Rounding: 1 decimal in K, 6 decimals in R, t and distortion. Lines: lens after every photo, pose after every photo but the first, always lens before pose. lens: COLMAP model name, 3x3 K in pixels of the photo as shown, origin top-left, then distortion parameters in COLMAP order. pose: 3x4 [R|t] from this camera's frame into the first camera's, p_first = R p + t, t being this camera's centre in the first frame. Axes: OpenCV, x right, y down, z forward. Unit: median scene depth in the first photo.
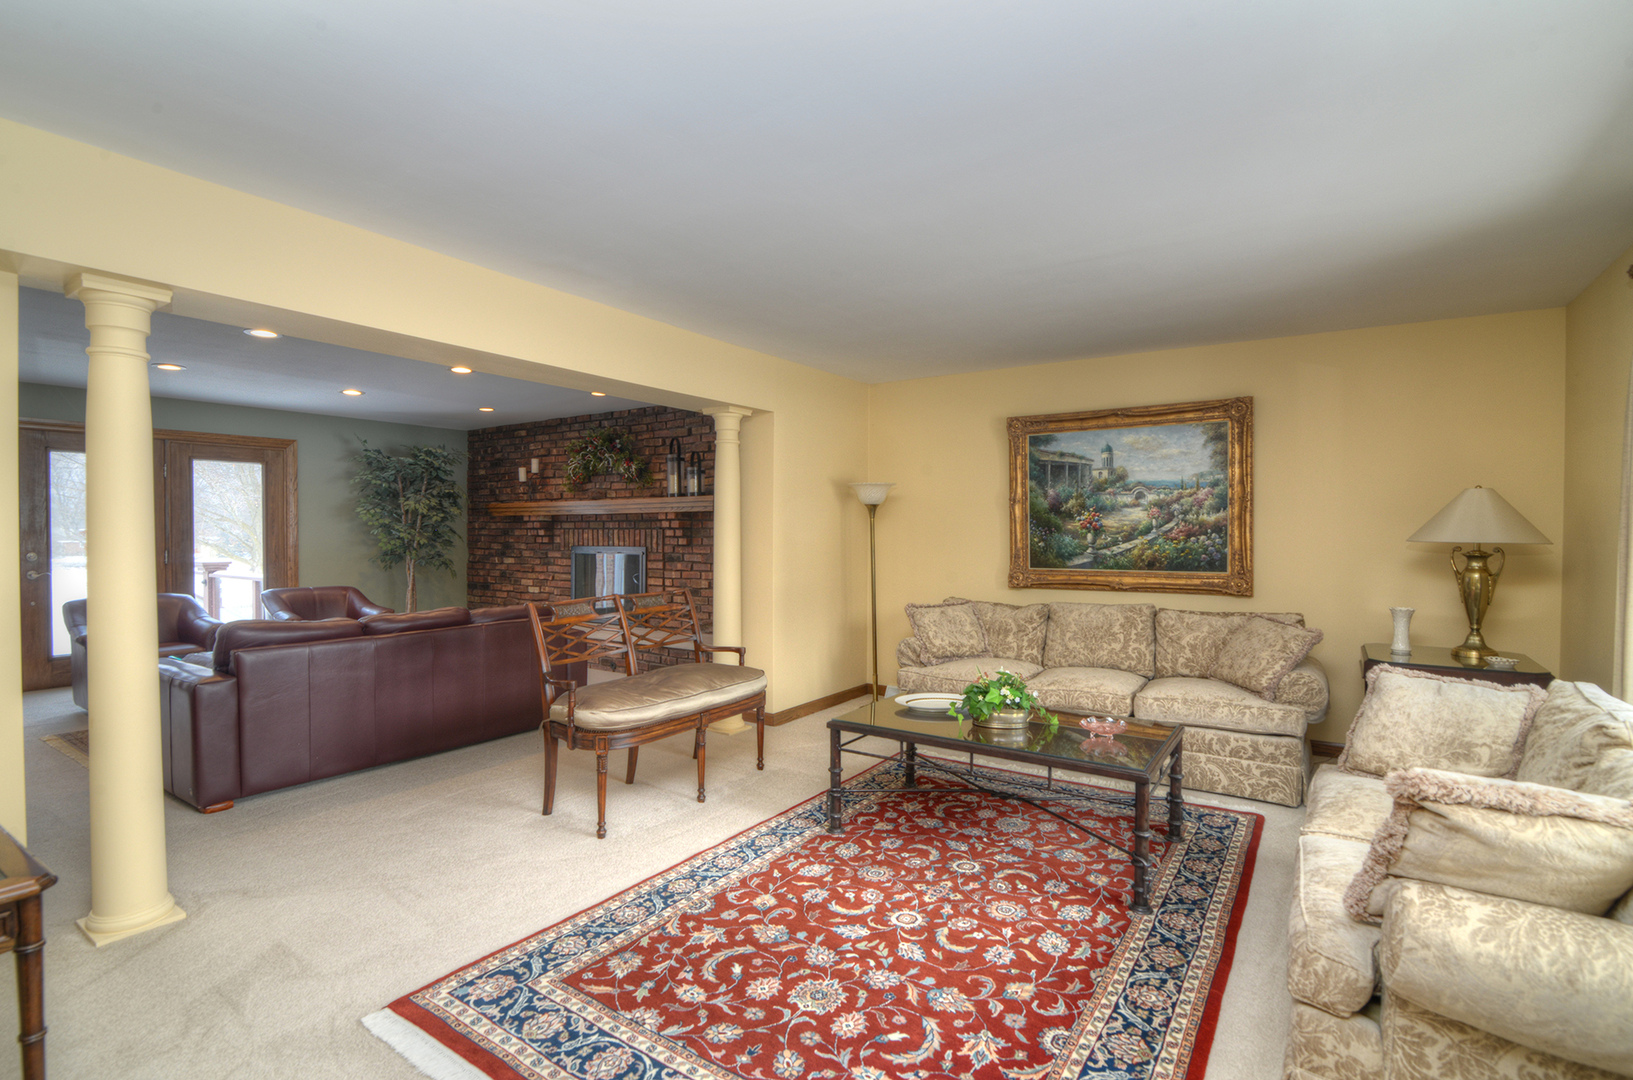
lens RADIAL K [[776.6, 0, 806.6], [0, 776.6, 540.3], [0, 0, 1]] dist [-0.017547, 0.000015]
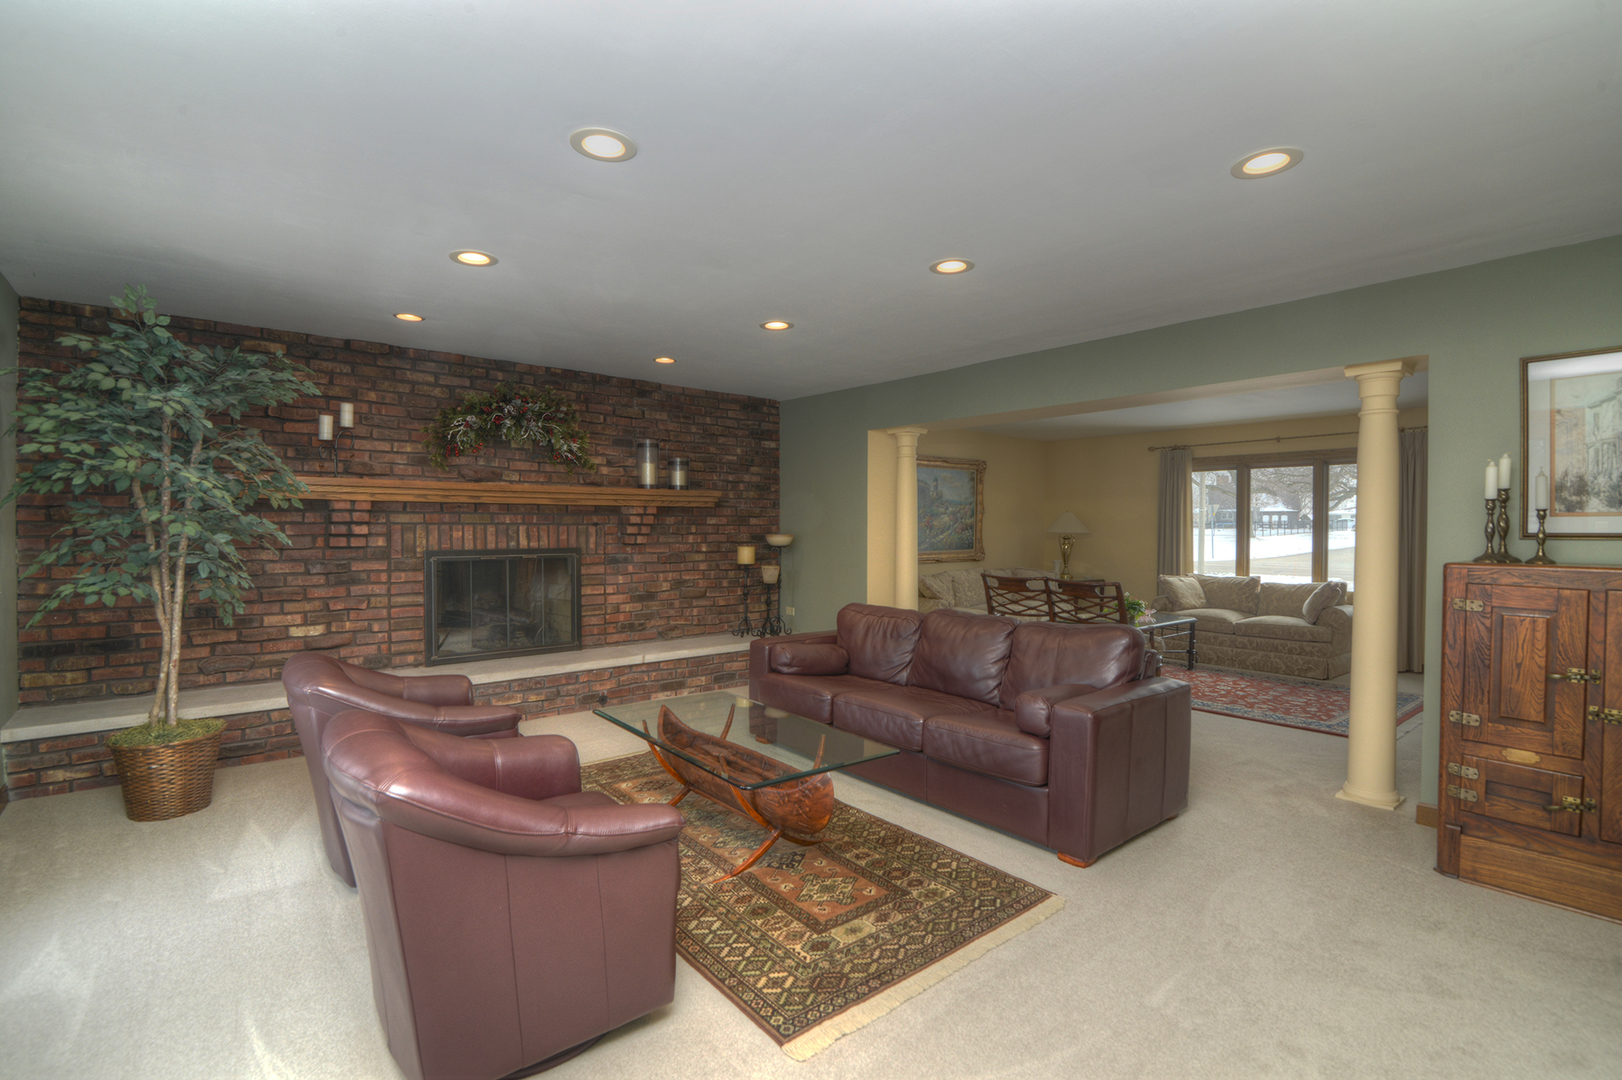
lens RADIAL K [[747.9, 0, 804.4], [0, 747.9, 538.2], [0, 0, 1]] dist [-0.018293, -0.000192]
pose [[0.274471, -0.015360, 0.961473, -1.284461], [0.006717, 0.999879, 0.014056, -0.015119], [-0.961572, 0.002600, 0.274541, 0.837641]]
